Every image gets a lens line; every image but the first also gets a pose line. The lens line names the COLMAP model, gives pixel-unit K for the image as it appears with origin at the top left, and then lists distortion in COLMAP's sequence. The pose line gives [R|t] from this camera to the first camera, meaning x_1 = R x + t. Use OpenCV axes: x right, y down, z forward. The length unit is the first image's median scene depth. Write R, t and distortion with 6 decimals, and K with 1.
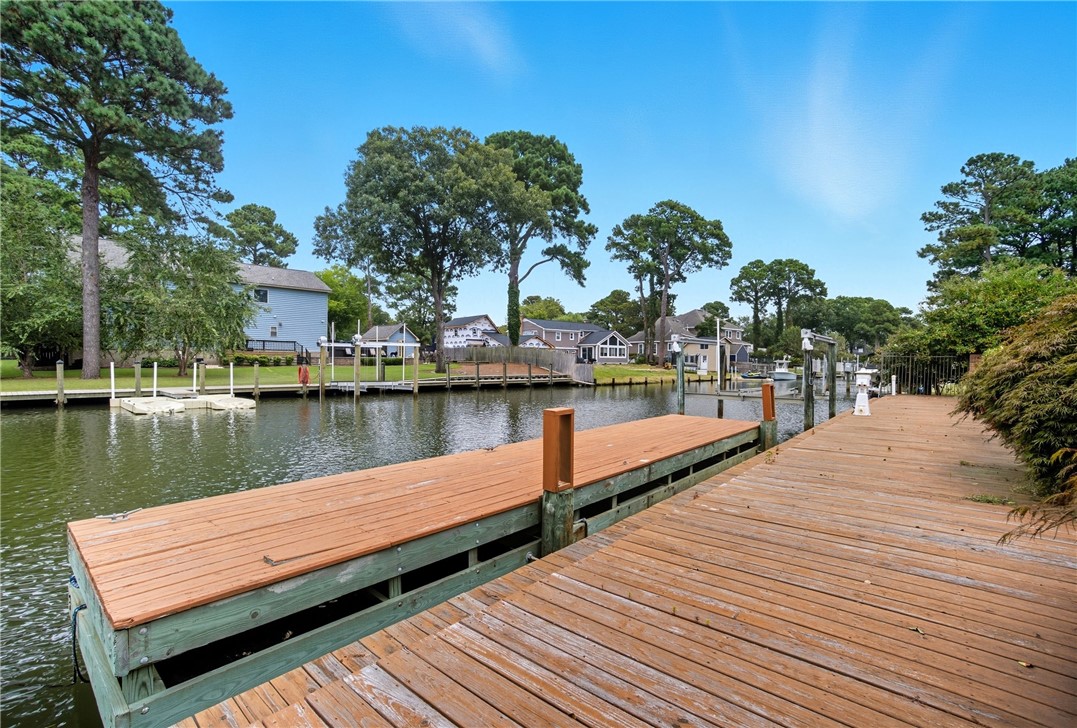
lens RADIAL K [[477.5, 0, 538.5], [0, 477.5, 364.0], [0, 0, 1]] dist [-0.017351, 0.000044]
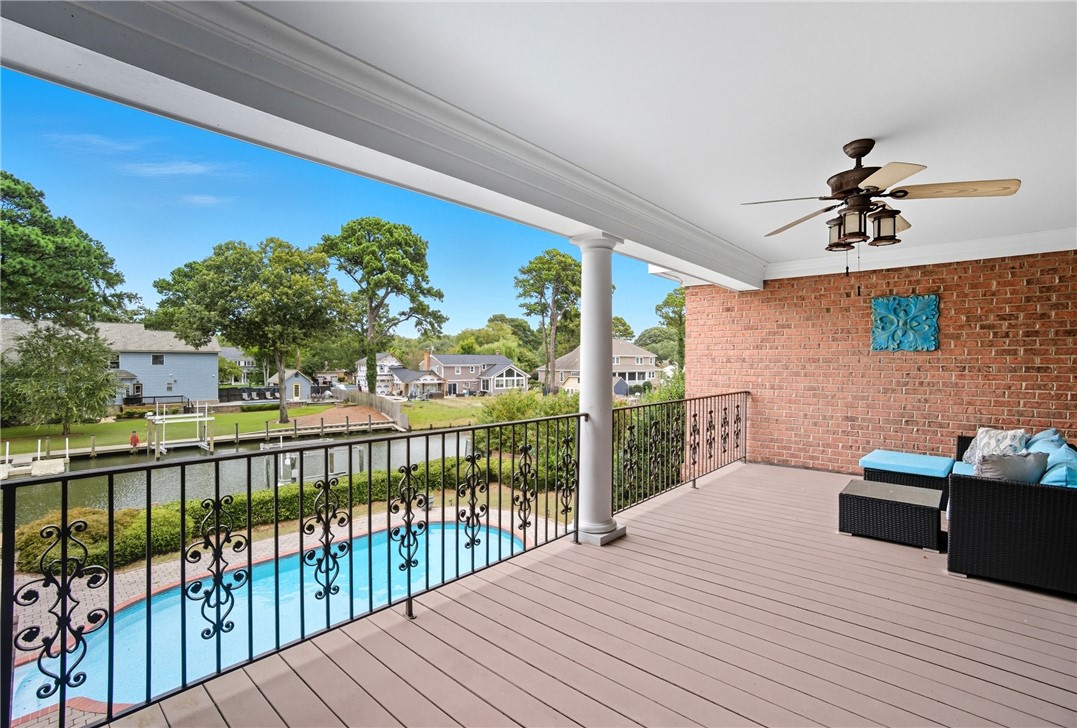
lens RADIAL K [[477.5, 0, 538.5], [0, 477.5, 364.0], [0, 0, 1]] dist [-0.017351, 0.000044]
pose [[0.998929, -0.007673, -0.045624, 0.280362], [0.007548, 0.999967, -0.002917, -0.067706], [0.045645, 0.002570, 0.998954, -0.123917]]
